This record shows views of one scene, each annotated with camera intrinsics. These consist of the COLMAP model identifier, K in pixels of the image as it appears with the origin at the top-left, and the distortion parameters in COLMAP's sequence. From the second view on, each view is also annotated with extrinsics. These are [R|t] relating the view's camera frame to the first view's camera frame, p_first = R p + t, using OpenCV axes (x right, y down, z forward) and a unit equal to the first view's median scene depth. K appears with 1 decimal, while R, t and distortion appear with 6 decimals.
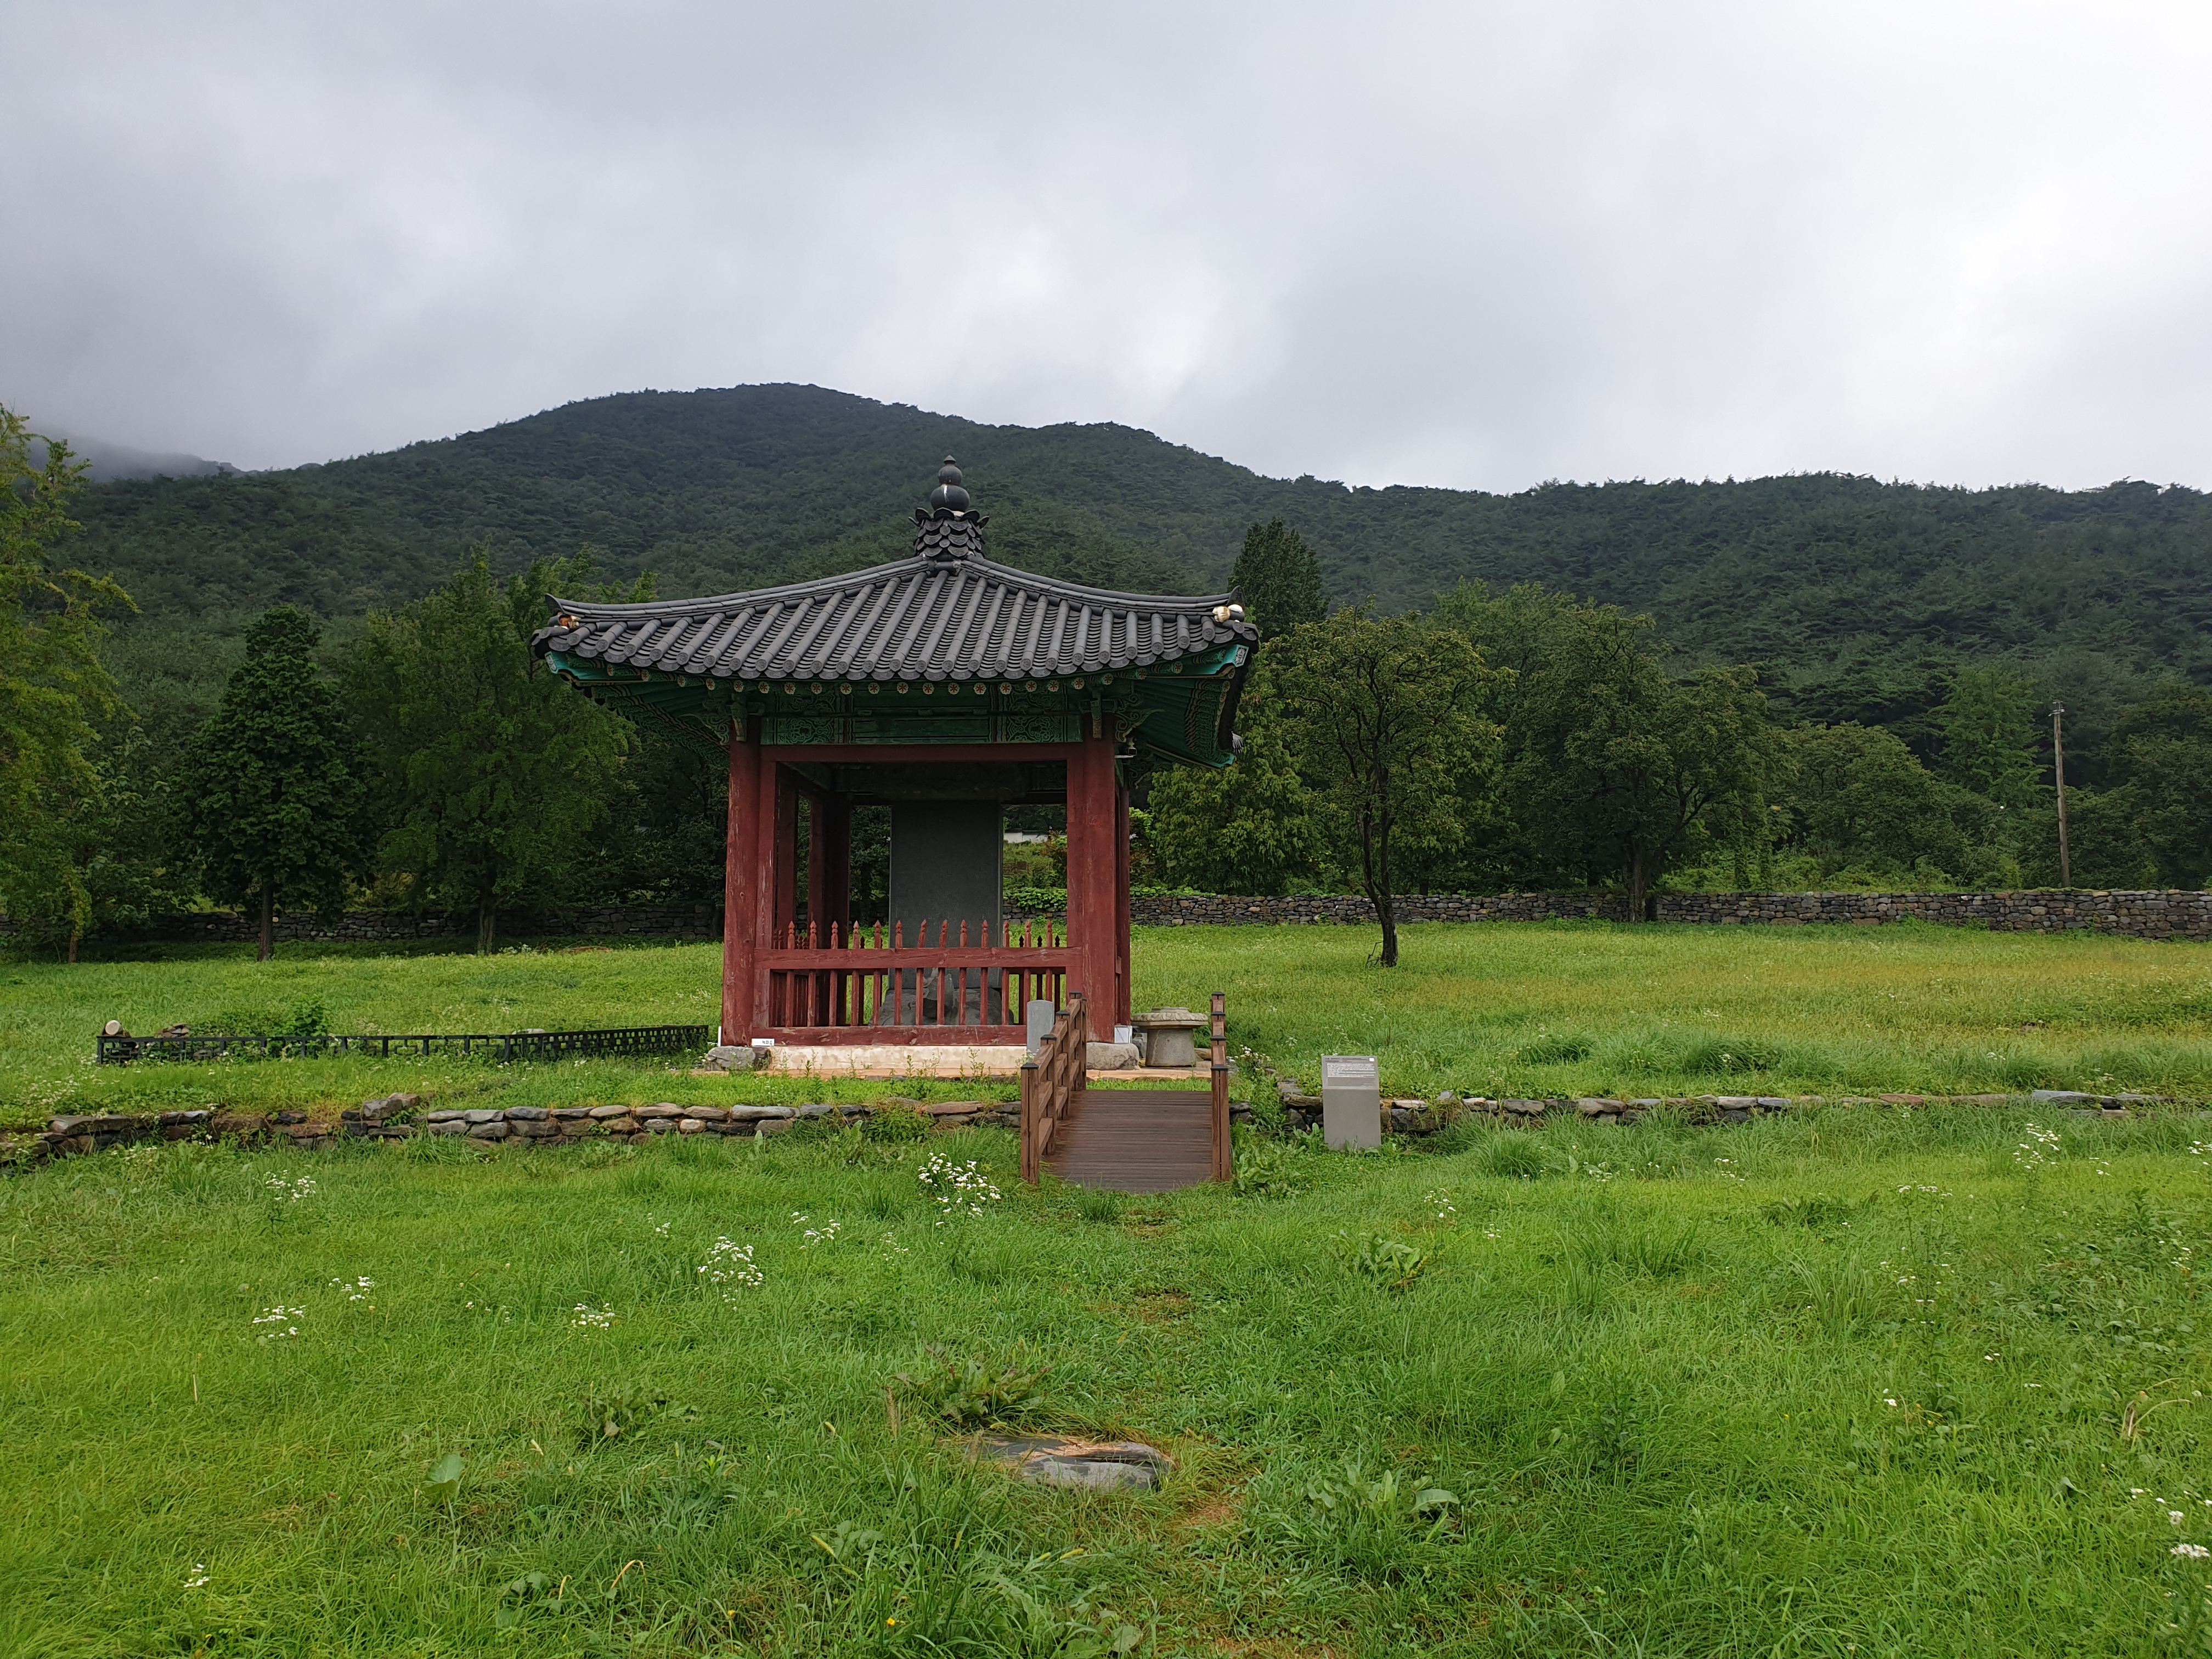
lens RADIAL K [[1693.5, 0, 1117.2], [0, 1693.5, 815.5], [0, 0, 1]] dist [0.060309, -0.058814]
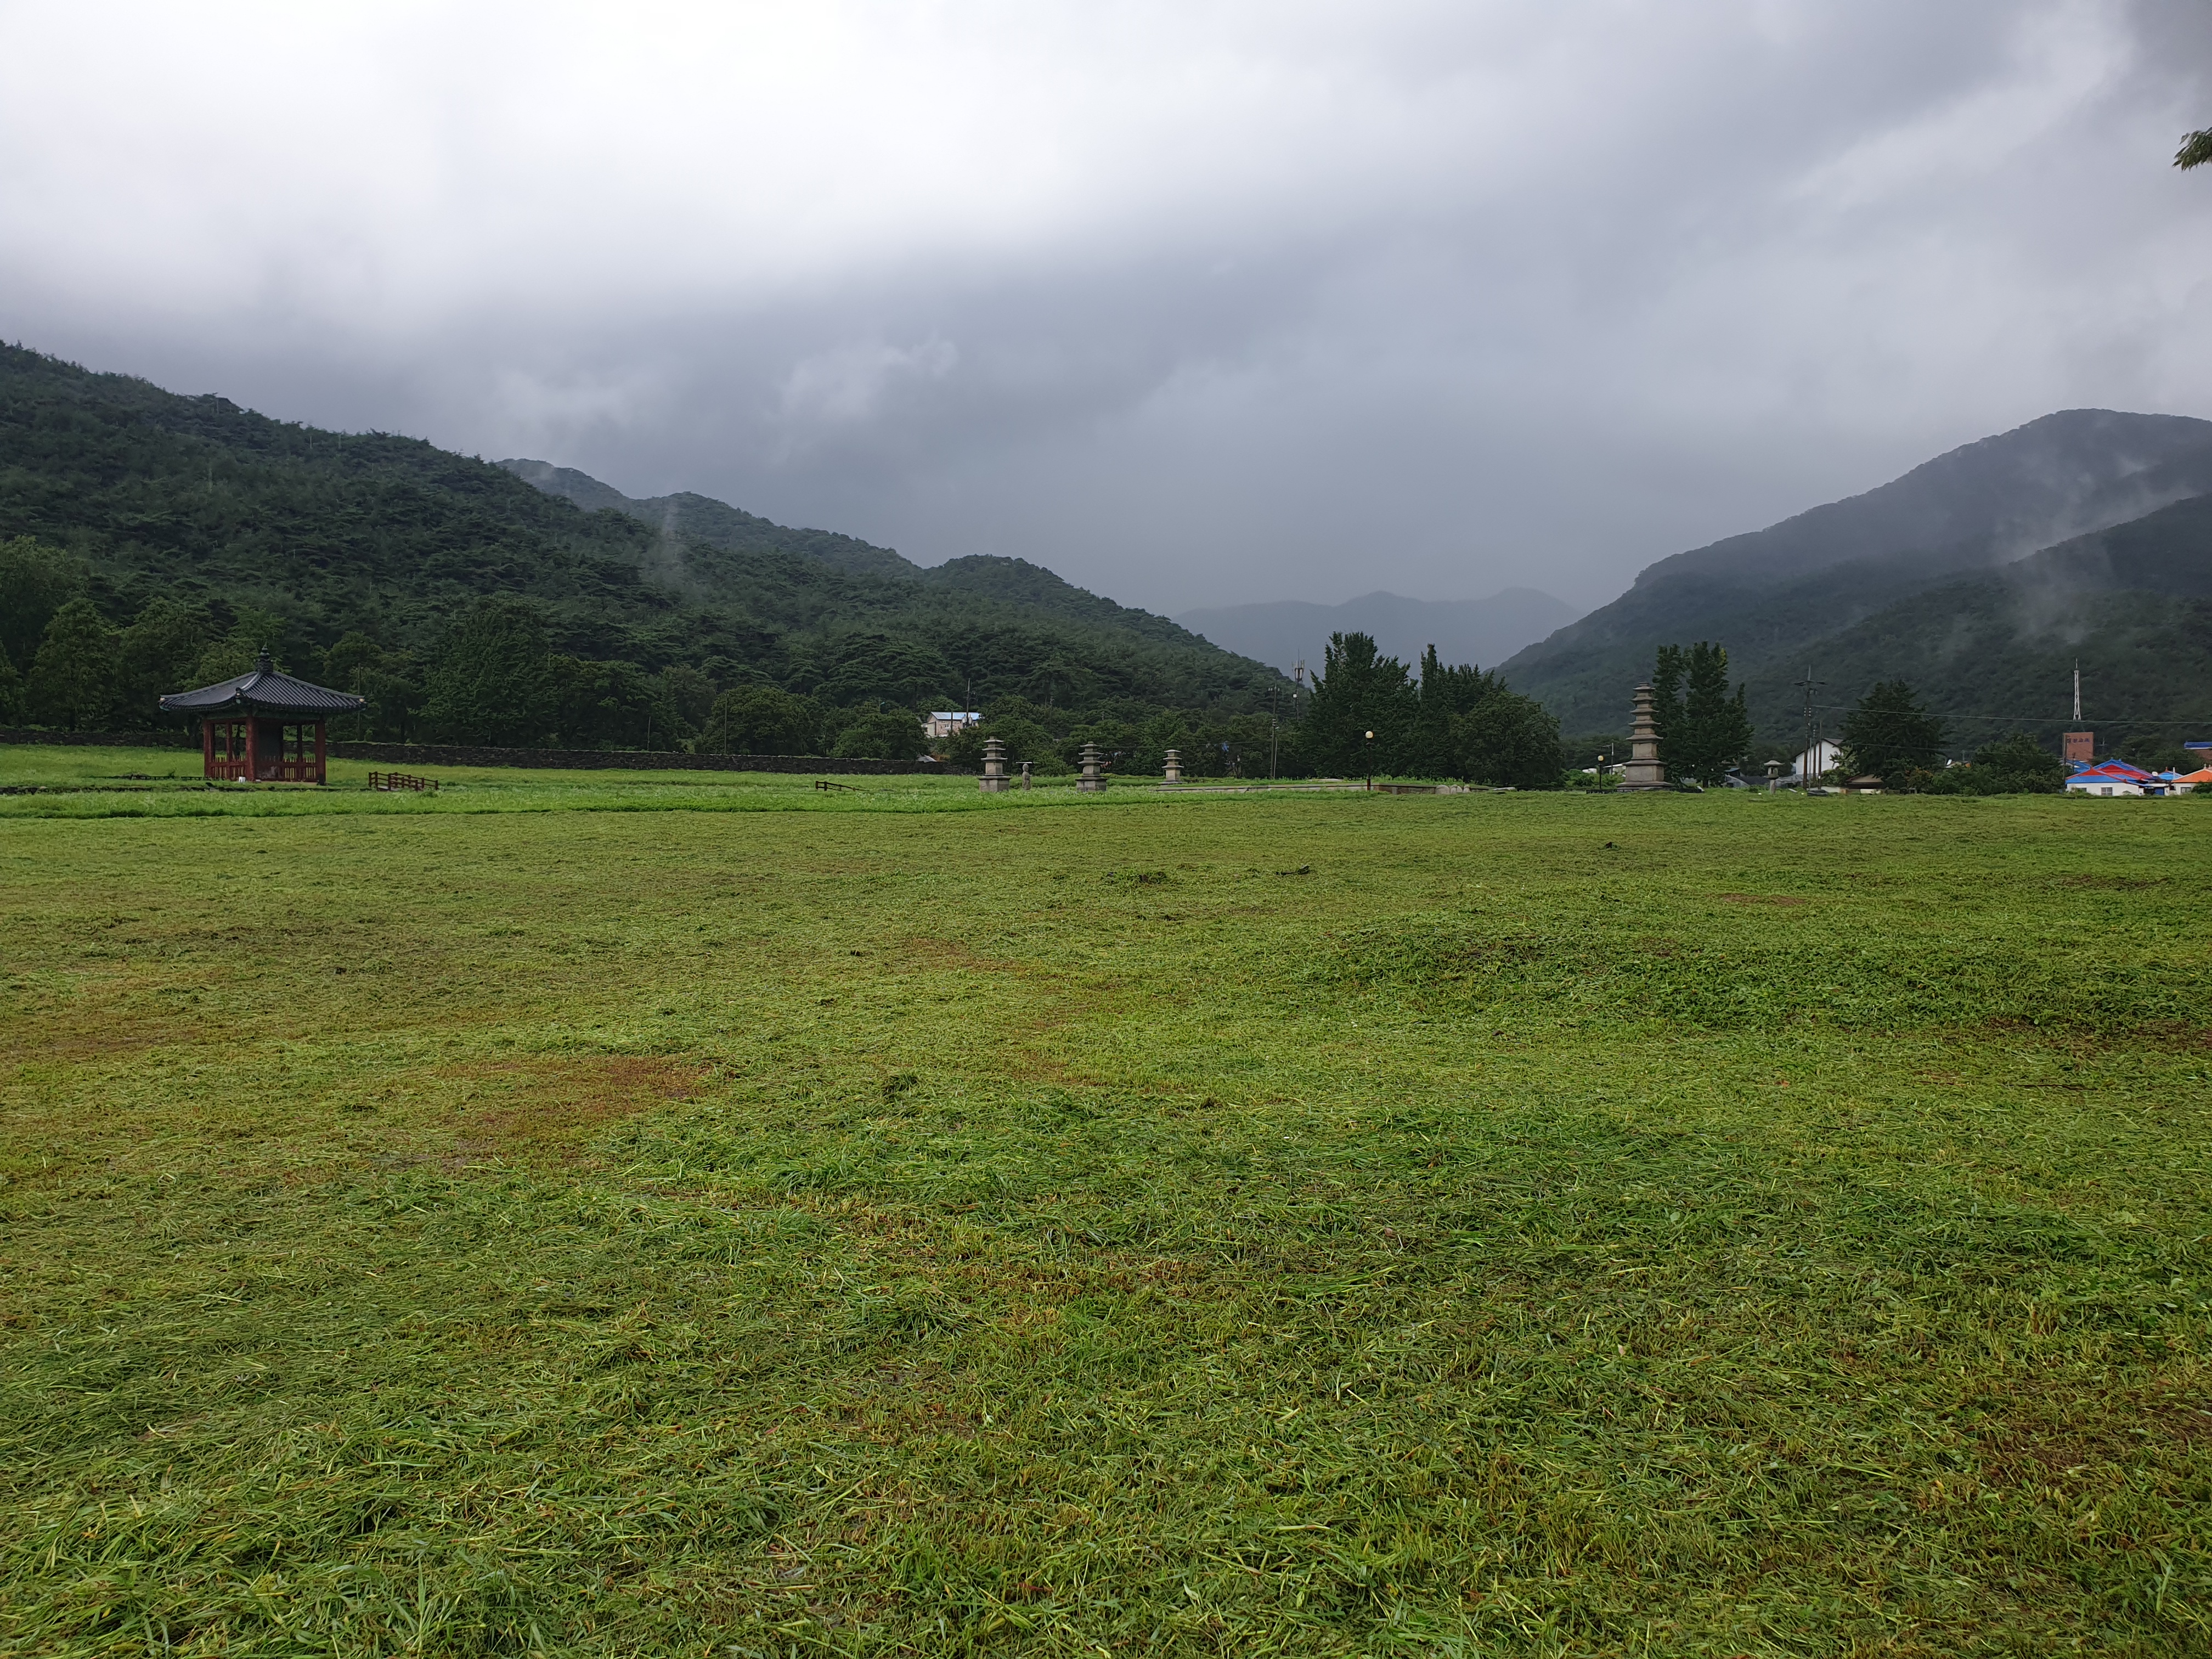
lens RADIAL K [[1693.5, 0, 1111.1], [0, 1693.5, 830.2], [0, 0, 1]] dist [0.060309, -0.058814]
pose [[0.479664, -0.005652, 0.877434, -1.047137], [-0.096944, 0.993516, 0.059396, -0.078560], [-0.872081, -0.113552, 0.476006, -1.082867]]
